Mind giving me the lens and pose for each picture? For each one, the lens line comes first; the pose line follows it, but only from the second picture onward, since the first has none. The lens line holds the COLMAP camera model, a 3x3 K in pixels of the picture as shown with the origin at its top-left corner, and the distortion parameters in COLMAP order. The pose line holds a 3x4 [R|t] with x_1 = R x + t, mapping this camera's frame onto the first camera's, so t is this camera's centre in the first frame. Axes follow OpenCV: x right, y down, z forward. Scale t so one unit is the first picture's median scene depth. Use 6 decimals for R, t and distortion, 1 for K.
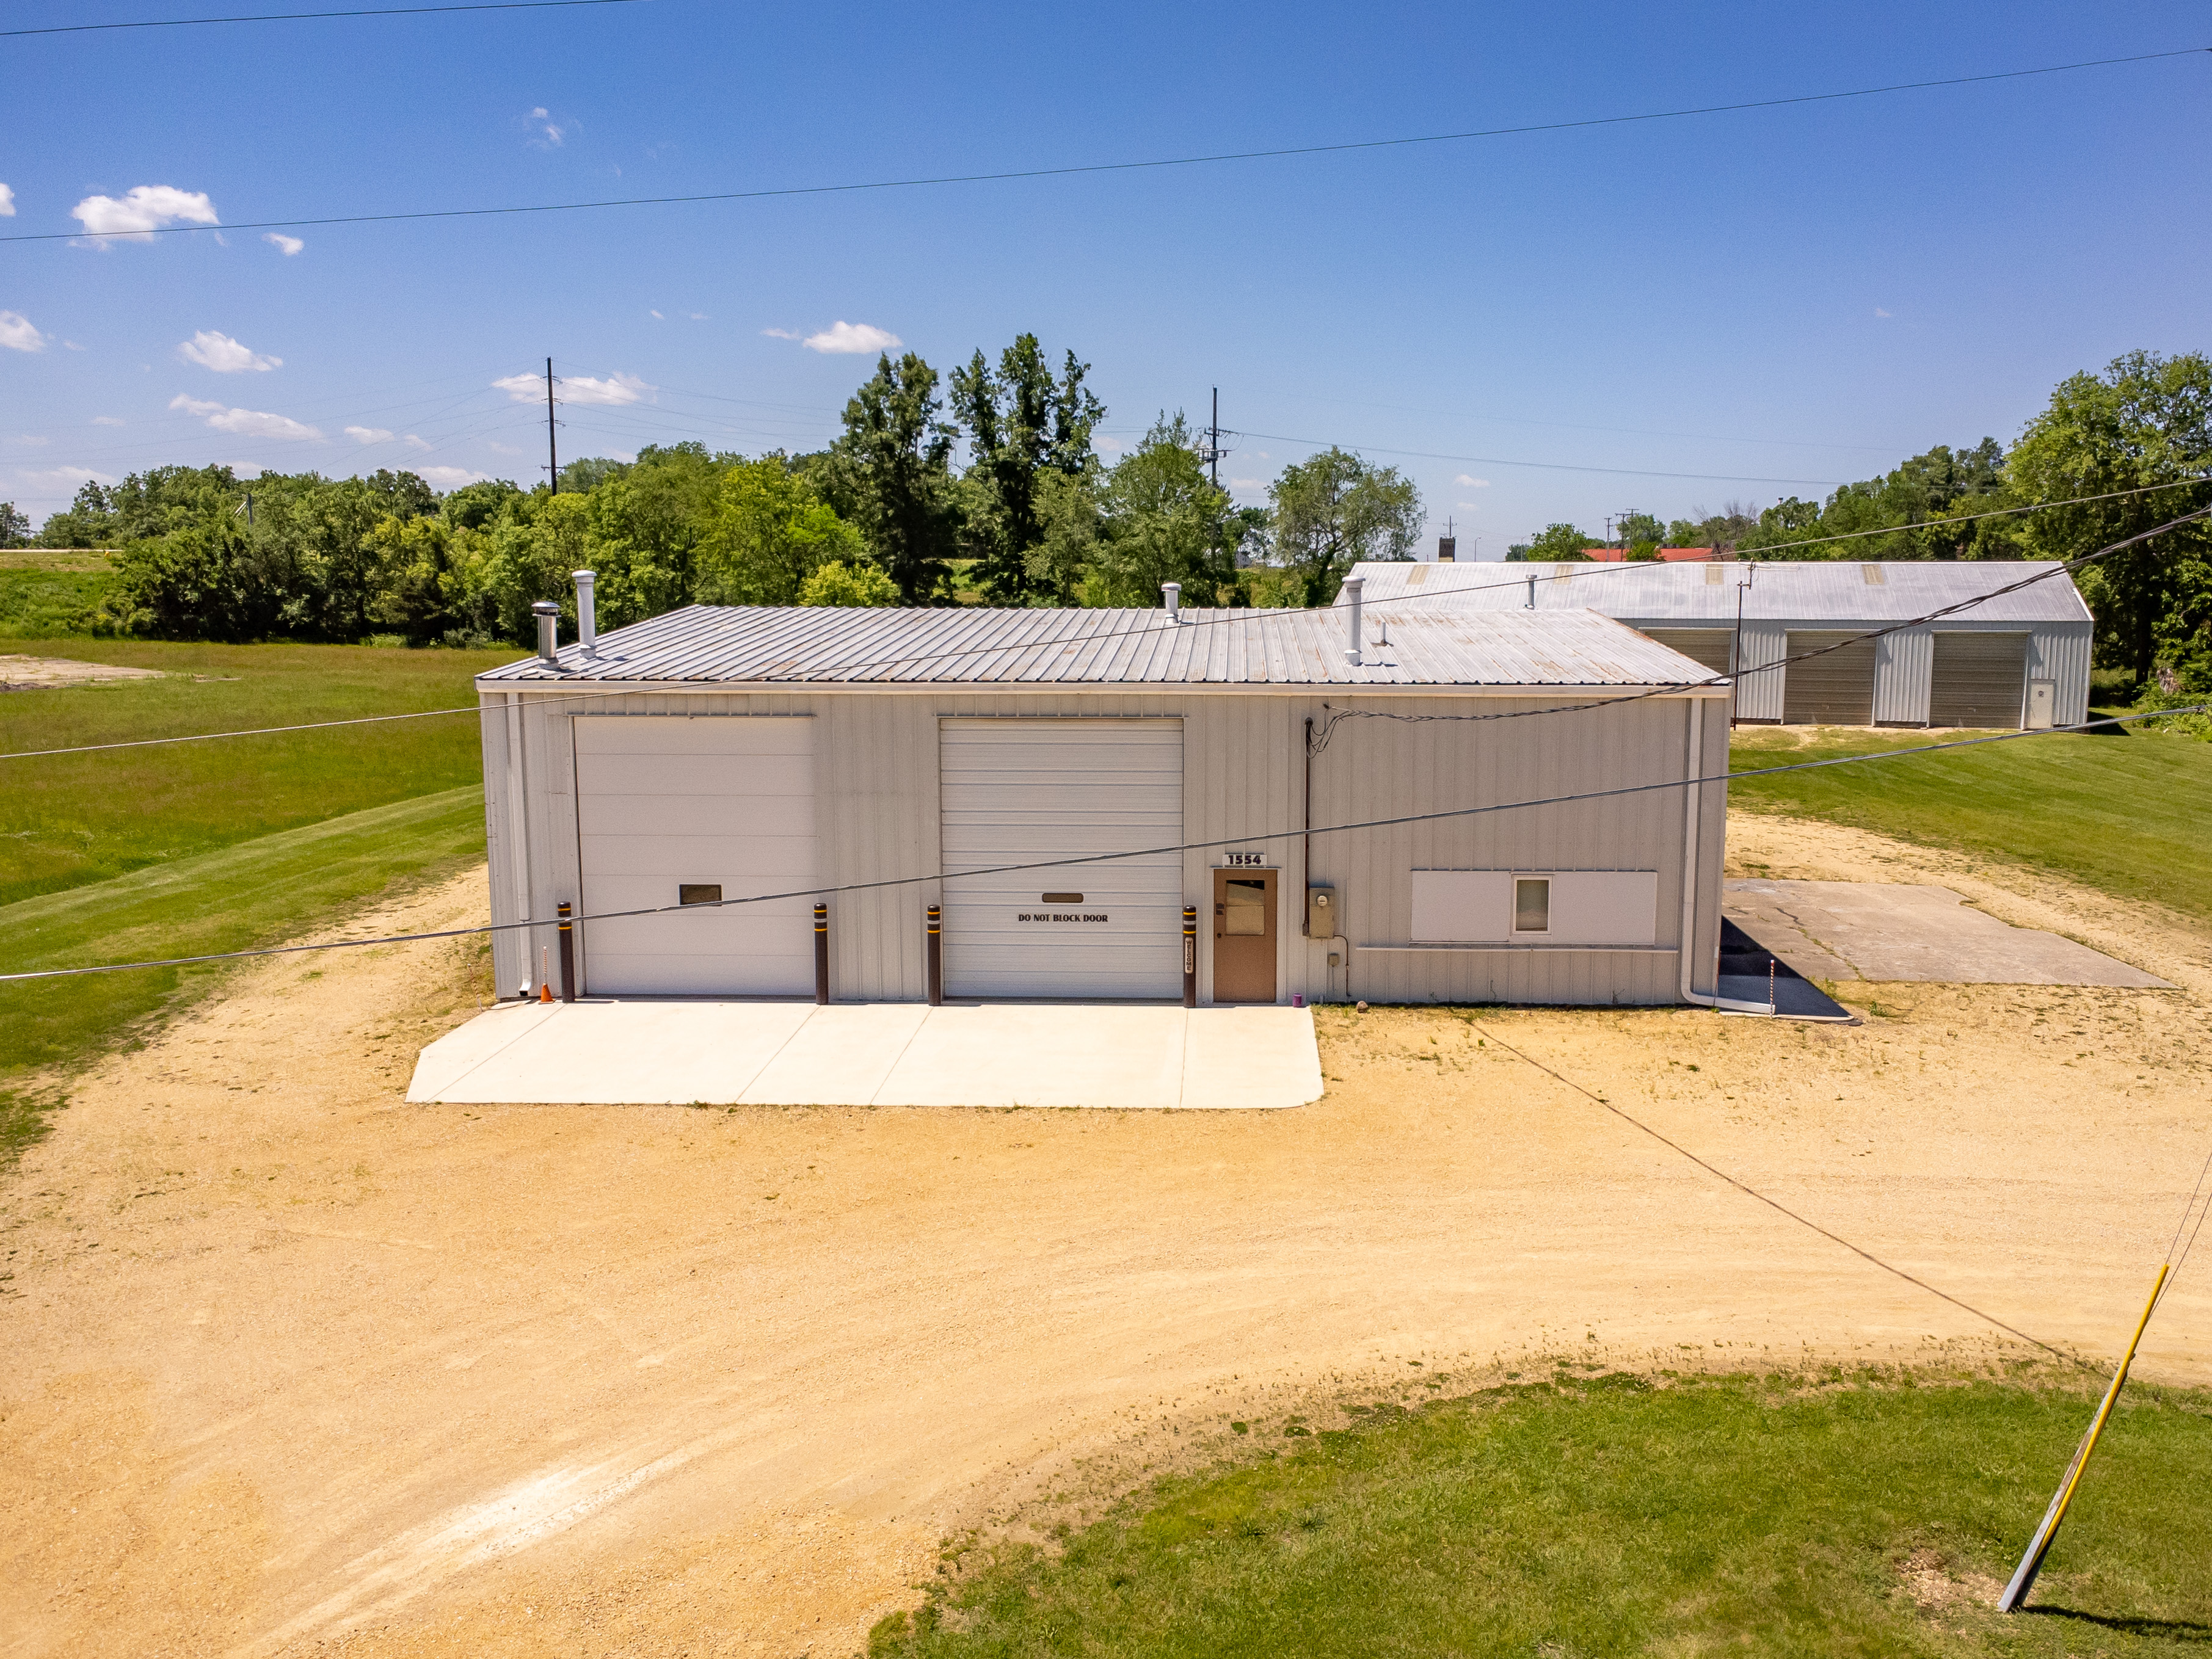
lens RADIAL K [[1796.4, 0, 1165.2], [0, 1796.4, 828.6], [0, 0, 1]] dist [0.006738, 0.000798]
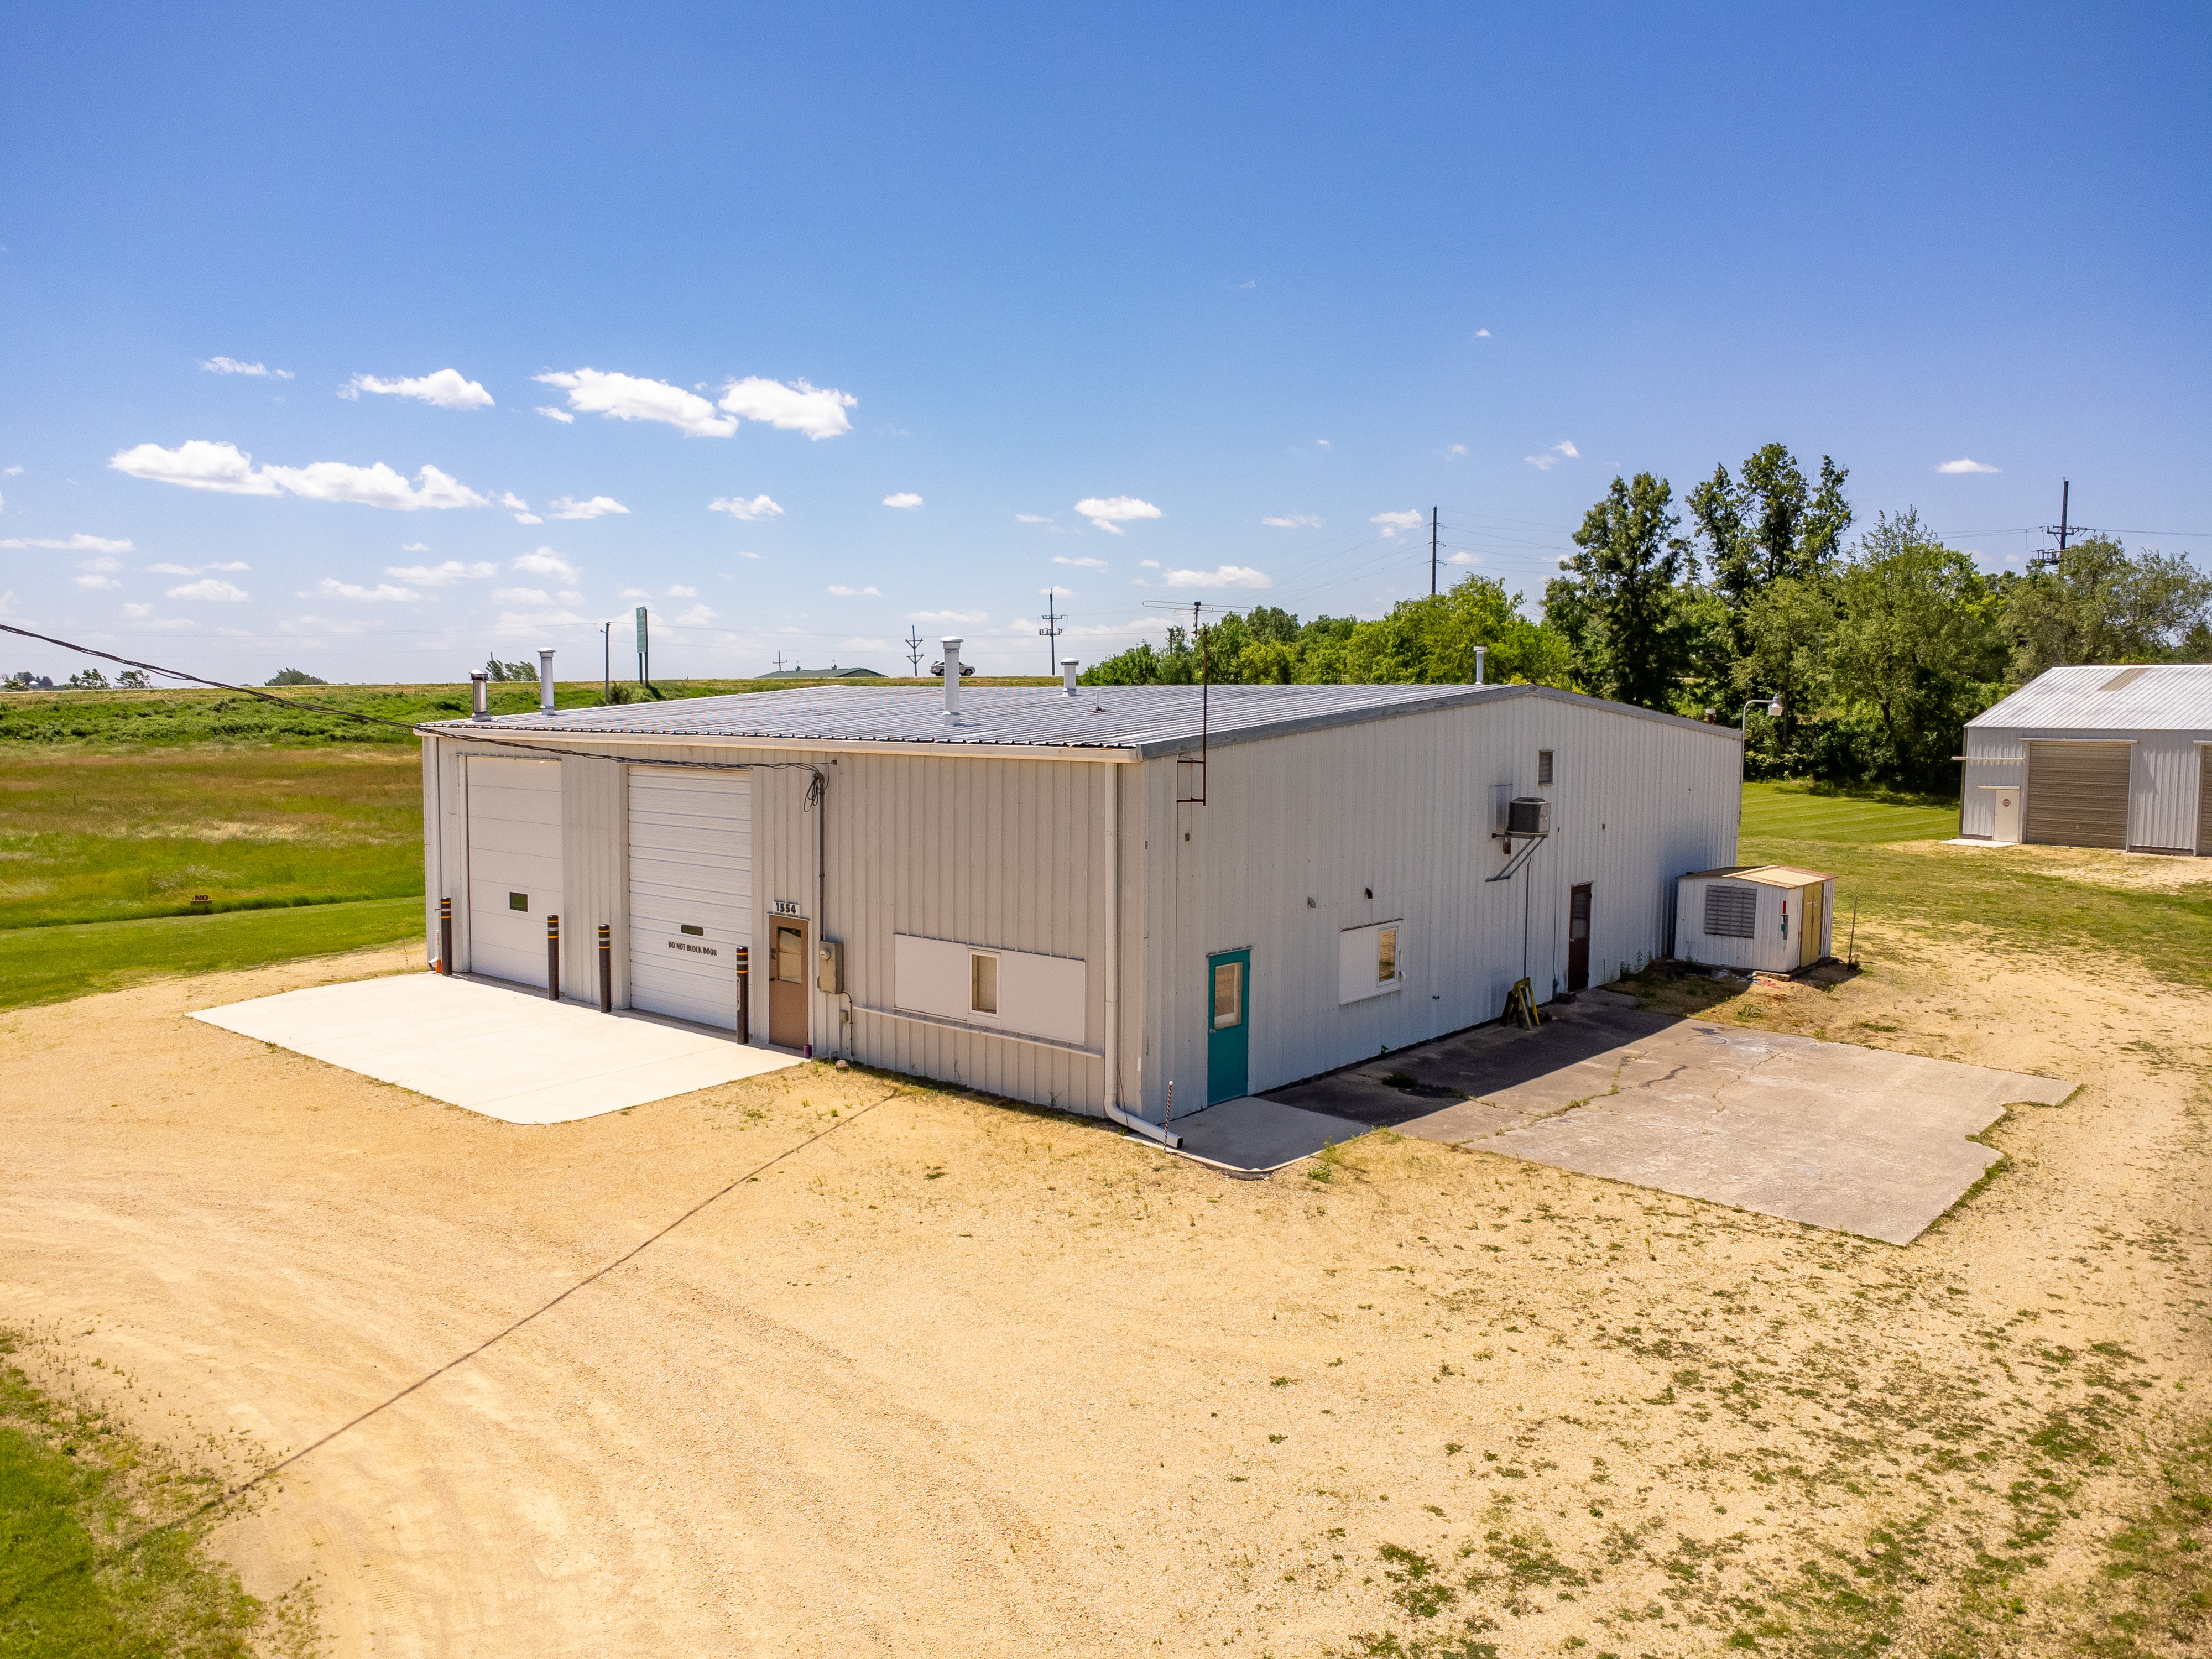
lens RADIAL K [[1623.3, 0, 1099.1], [0, 1623.3, 833.9], [0, 0, 1]] dist [0.003781, -0.002926]
pose [[0.769755, 0.053745, -0.636073, 0.768156], [-0.094251, 0.995097, -0.029979, -0.013776], [0.631343, 0.083027, 0.771046, 0.392092]]
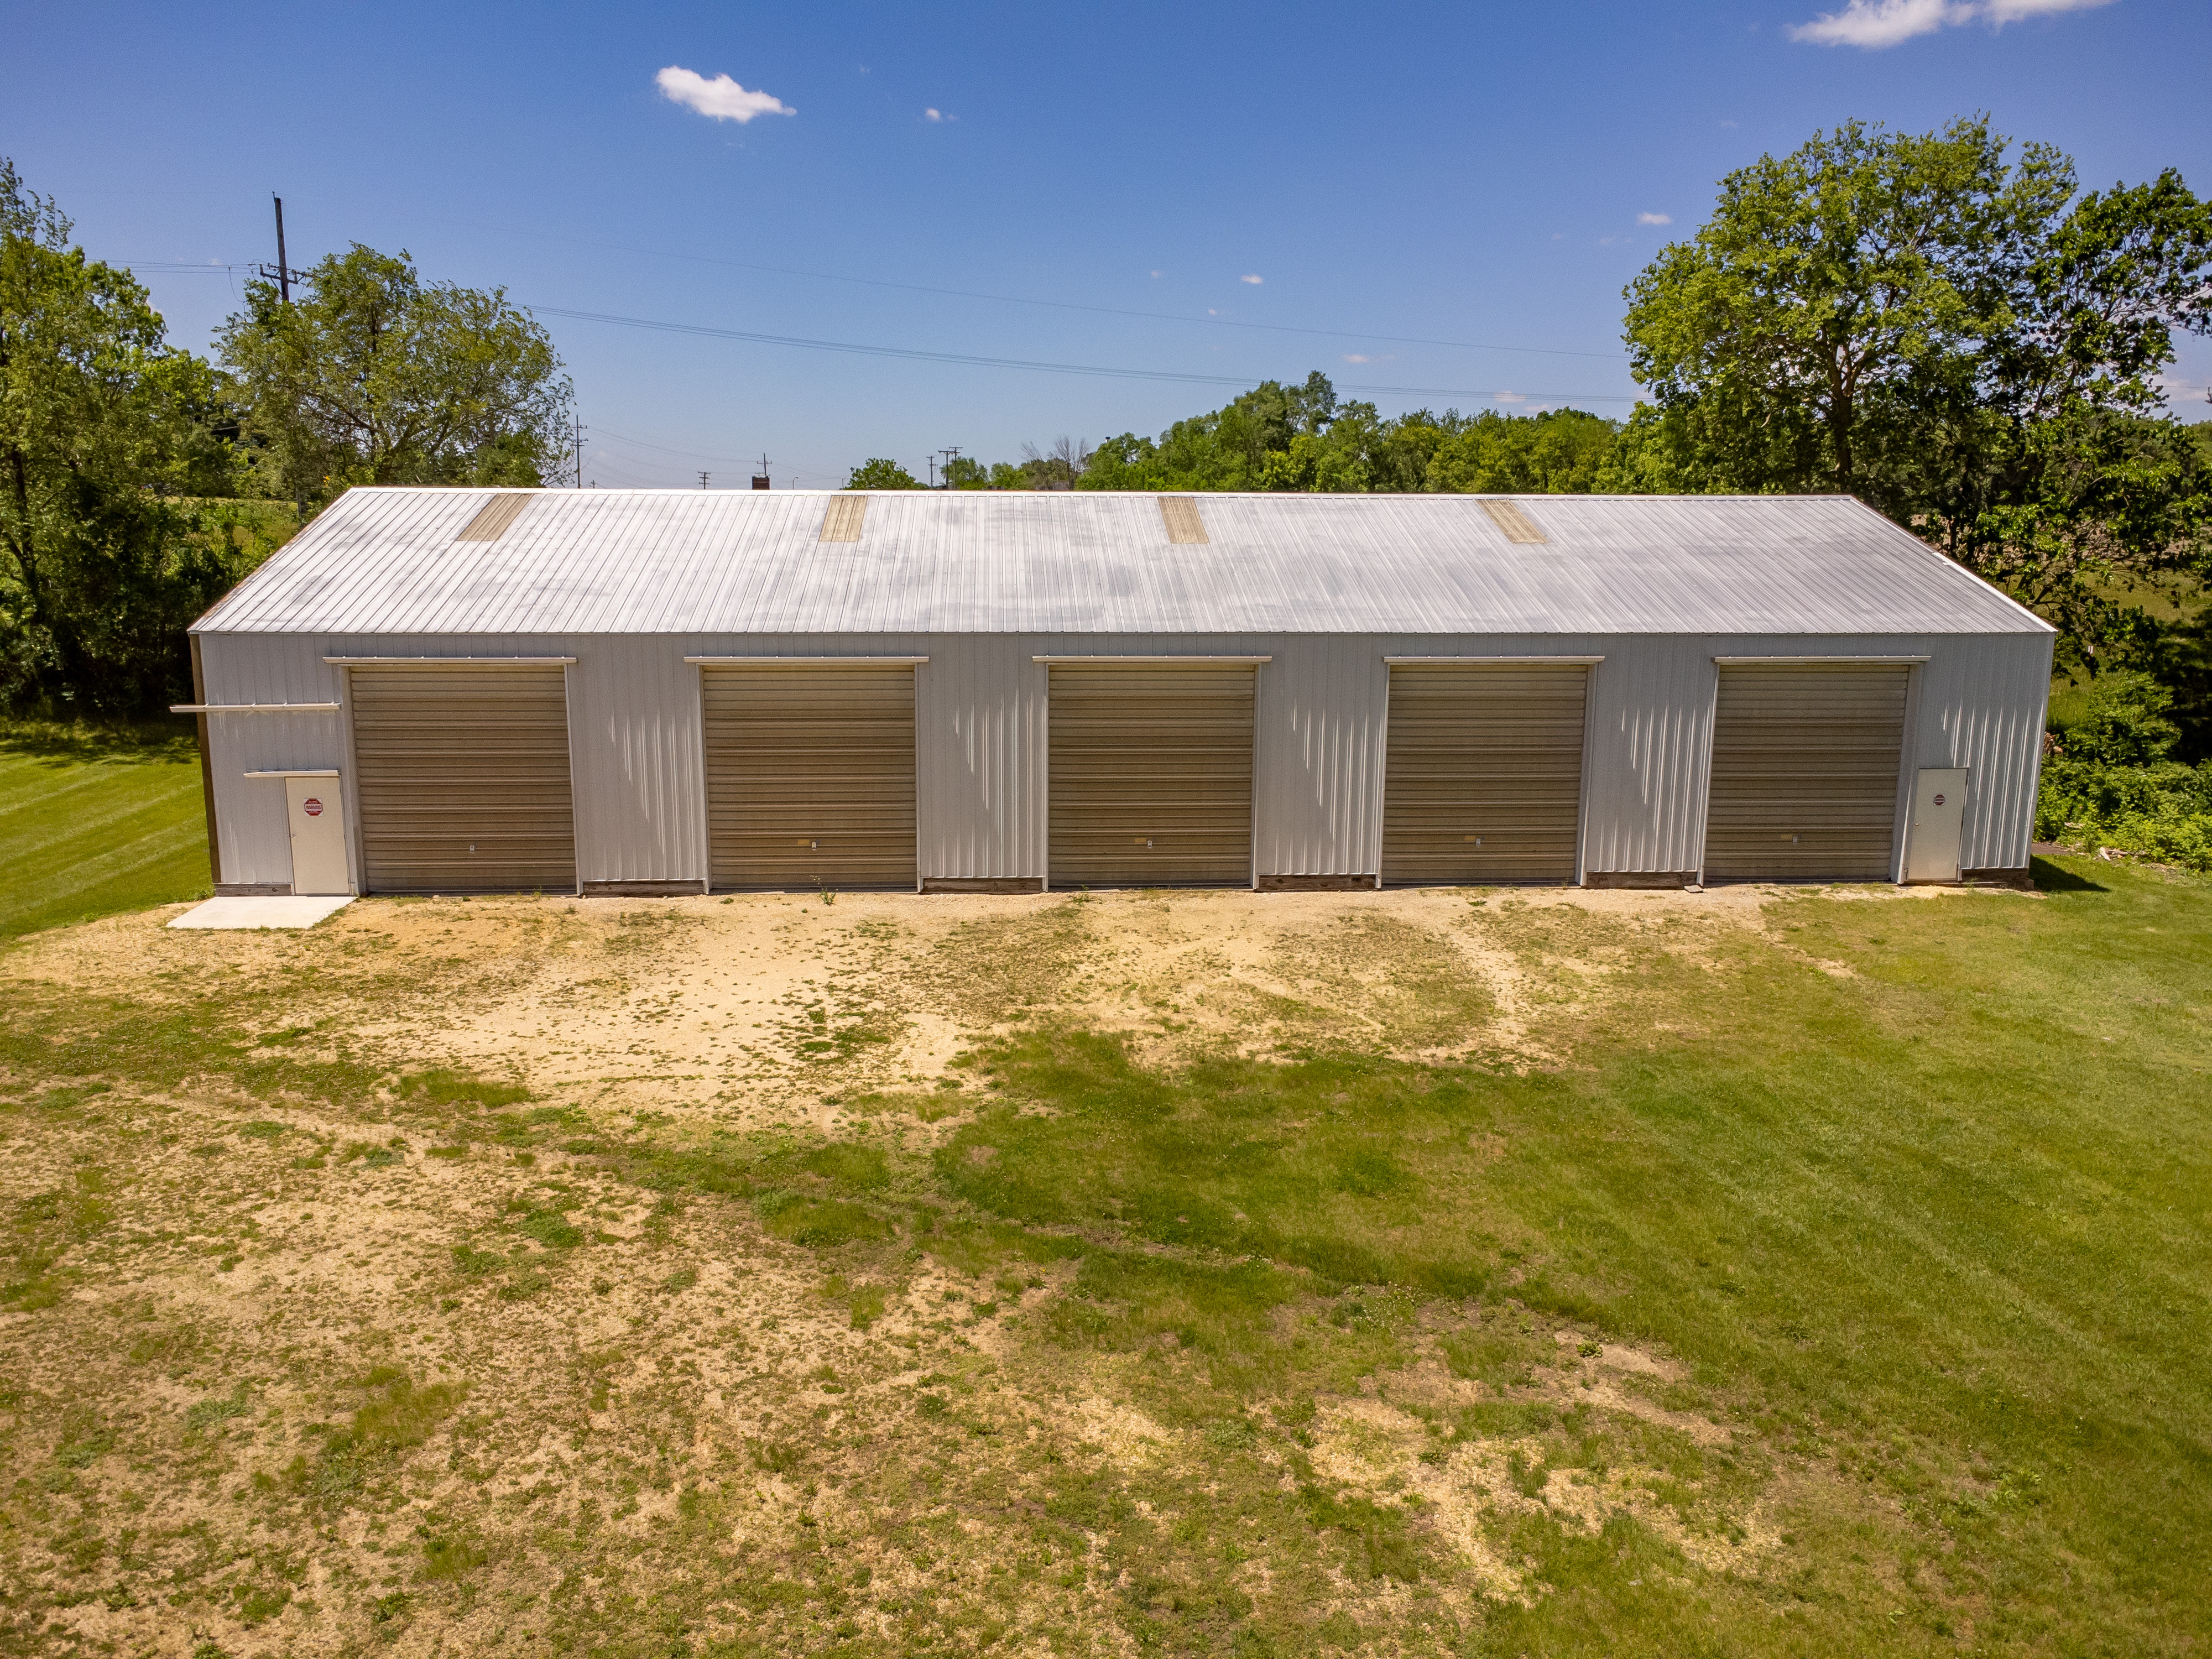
lens RADIAL K [[1623.3, 0, 1099.1], [0, 1623.3, 833.9], [0, 0, 1]] dist [0.003781, -0.002926]
pose [[0.943167, -0.060070, 0.326845, 0.473219], [0.042554, 0.997262, 0.060487, -0.280380], [-0.329584, -0.043140, 0.943140, 1.964842]]
